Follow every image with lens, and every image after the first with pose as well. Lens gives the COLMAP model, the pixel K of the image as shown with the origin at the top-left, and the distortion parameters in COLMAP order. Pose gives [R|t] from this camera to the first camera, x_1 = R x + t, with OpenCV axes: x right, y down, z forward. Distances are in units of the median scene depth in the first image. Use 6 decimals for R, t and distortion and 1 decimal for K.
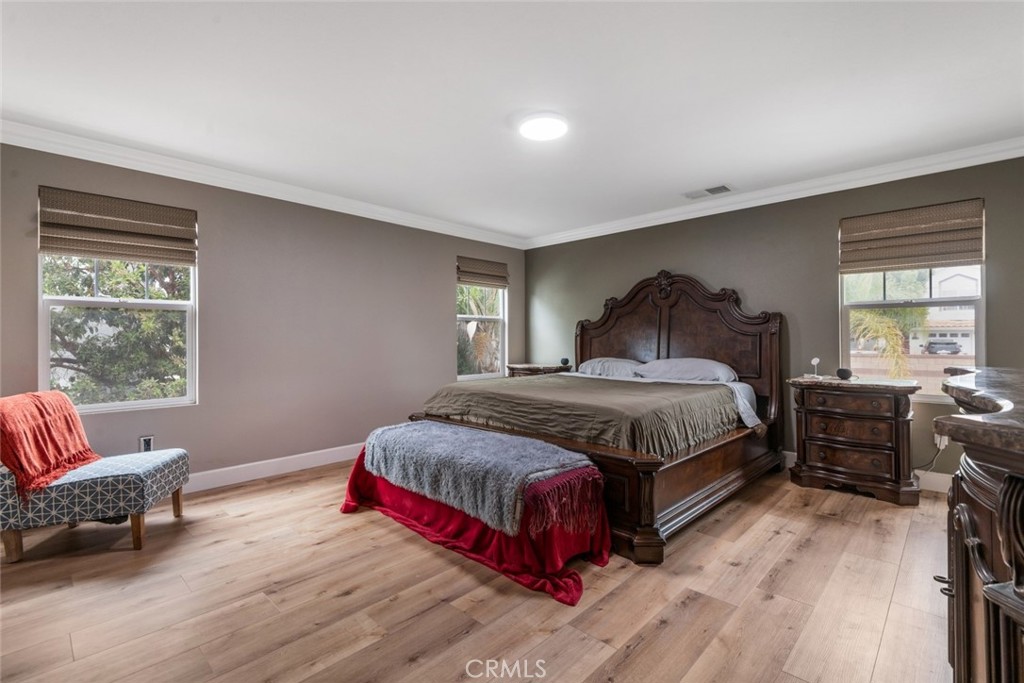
lens RADIAL K [[467.6, 0, 512.4], [0, 467.6, 335.0], [0, 0, 1]] dist [0.005785, 0.000137]
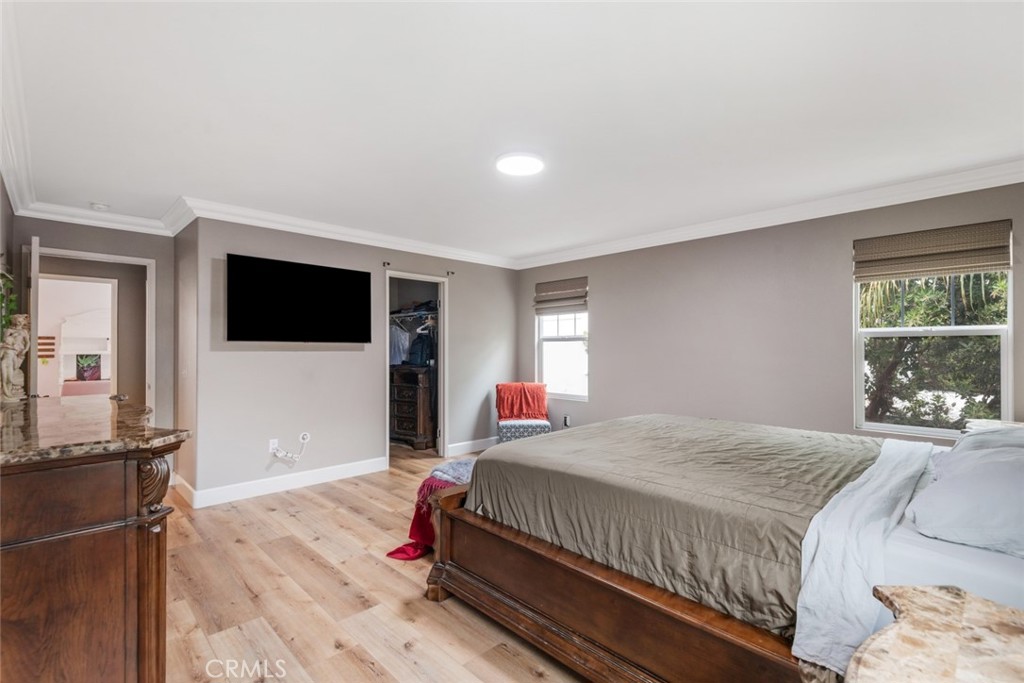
lens RADIAL K [[467.6, 0, 512.3], [0, 467.6, 347.9], [0, 0, 1]] dist [0.005785, 0.000137]
pose [[-0.041355, -0.000738, -0.999144, 1.471521], [0.007403, 0.999972, -0.001045, -0.051305], [0.999117, -0.007440, -0.041348, 1.376747]]
